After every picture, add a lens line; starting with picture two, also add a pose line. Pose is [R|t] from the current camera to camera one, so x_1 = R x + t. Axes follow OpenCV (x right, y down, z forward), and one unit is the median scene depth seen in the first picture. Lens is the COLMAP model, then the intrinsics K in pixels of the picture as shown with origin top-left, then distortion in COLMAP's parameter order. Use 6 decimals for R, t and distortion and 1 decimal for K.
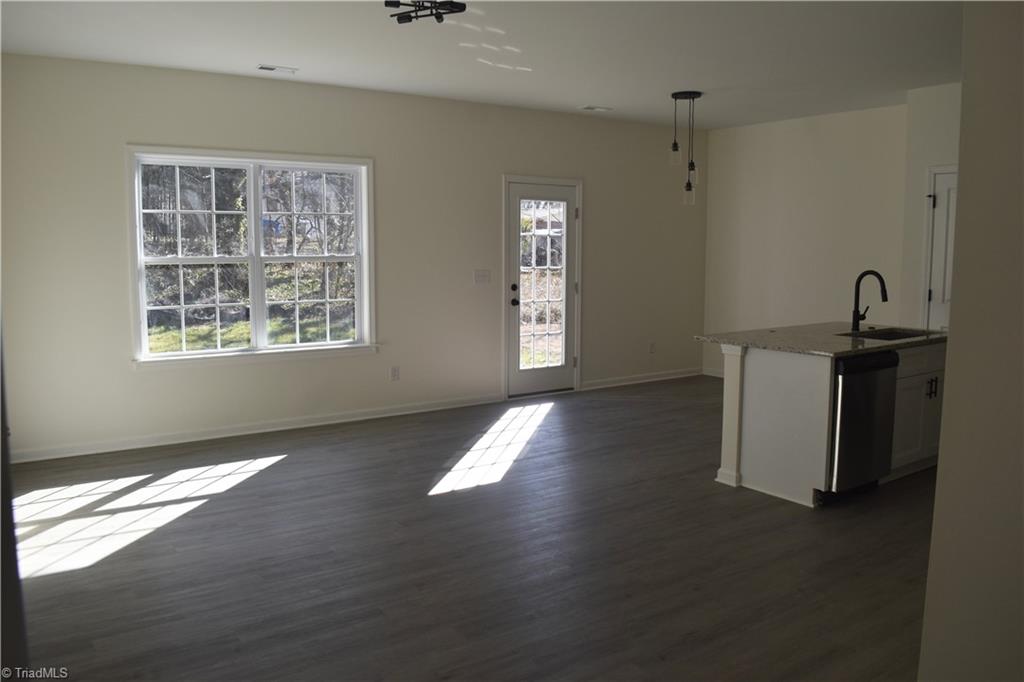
lens RADIAL K [[796.6, 0, 513.8], [0, 796.6, 356.6], [0, 0, 1]] dist [-0.088169, 0.001019]
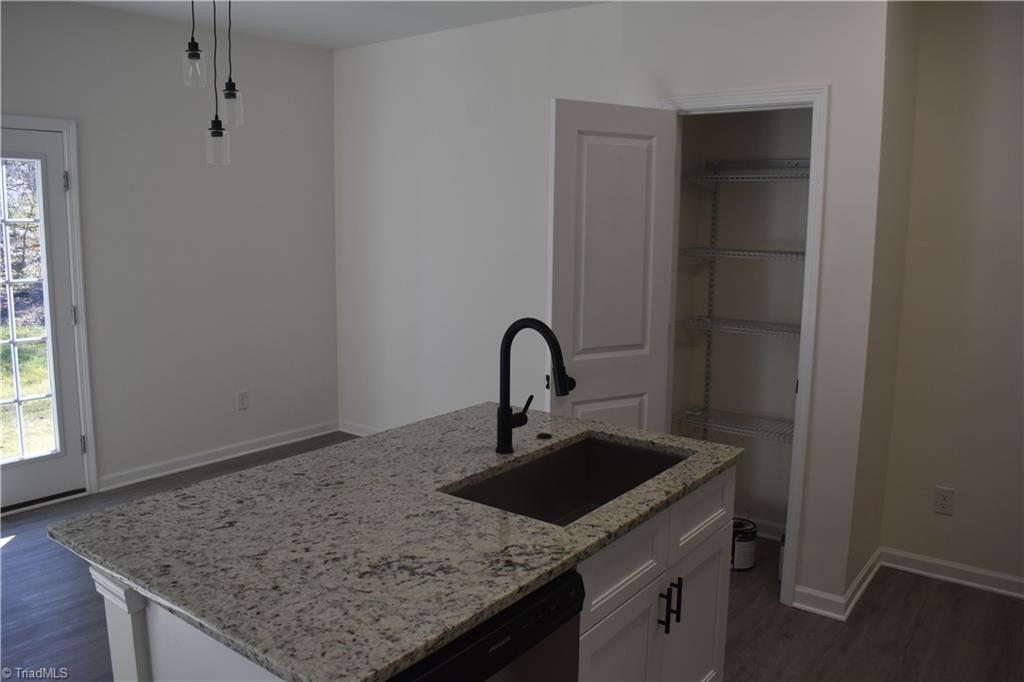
lens RADIAL K [[796.4, 0, 512.0], [0, 796.4, 341.0], [0, 0, 1]] dist [-0.094342, -0.001970]
pose [[0.954834, -0.034447, 0.295136, 0.228650], [0.028629, 0.999302, 0.024013, -0.077517], [-0.295757, -0.014479, 0.955154, 0.422502]]
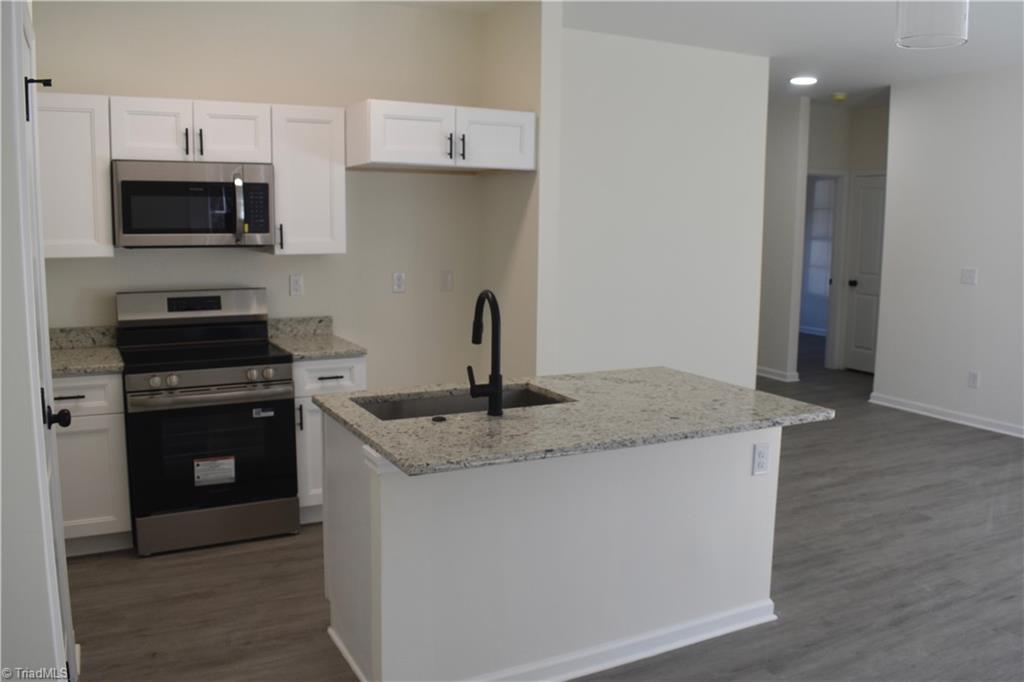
lens RADIAL K [[860.9, 0, 512.0], [0, 860.9, 341.0], [0, 0, 1]] dist [-0.098560, 0.003502]
pose [[-0.990697, -0.029055, 0.132945, 0.260877], [0.008401, 0.962021, 0.272847, -0.166523], [-0.135824, 0.271426, -0.952827, 1.108164]]
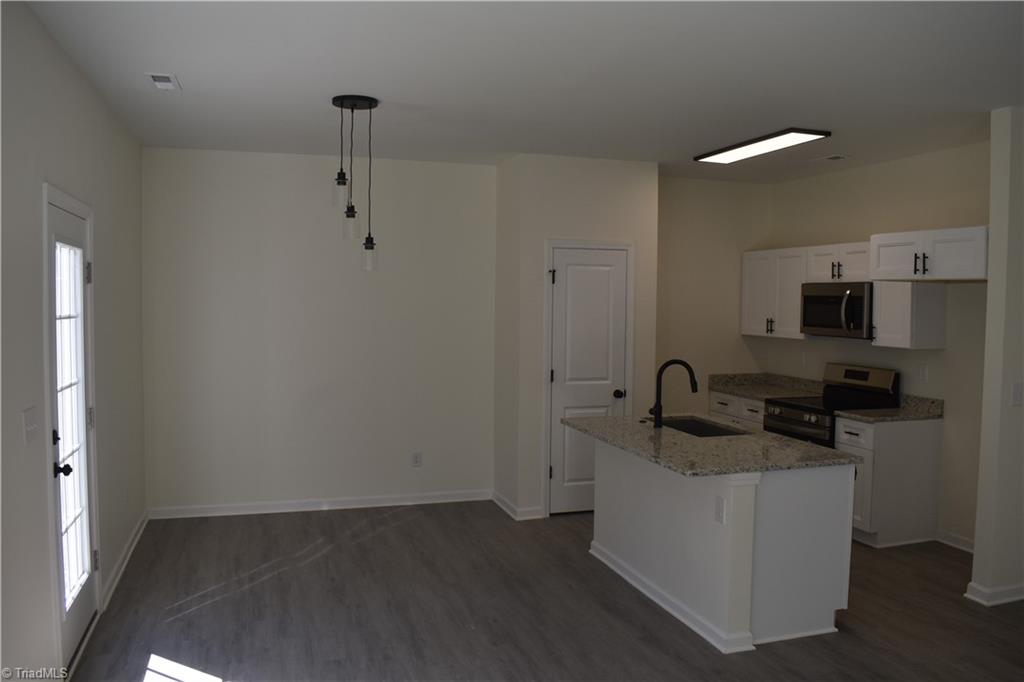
lens RADIAL K [[796.4, 0, 512.0], [0, 796.4, 341.0], [0, 0, 1]] dist [-0.094342, -0.001970]
pose [[0.305390, -0.045729, 0.951129, -0.343370], [0.119376, 0.992805, 0.009403, -0.117160], [-0.944715, 0.110671, 0.308652, 0.640996]]
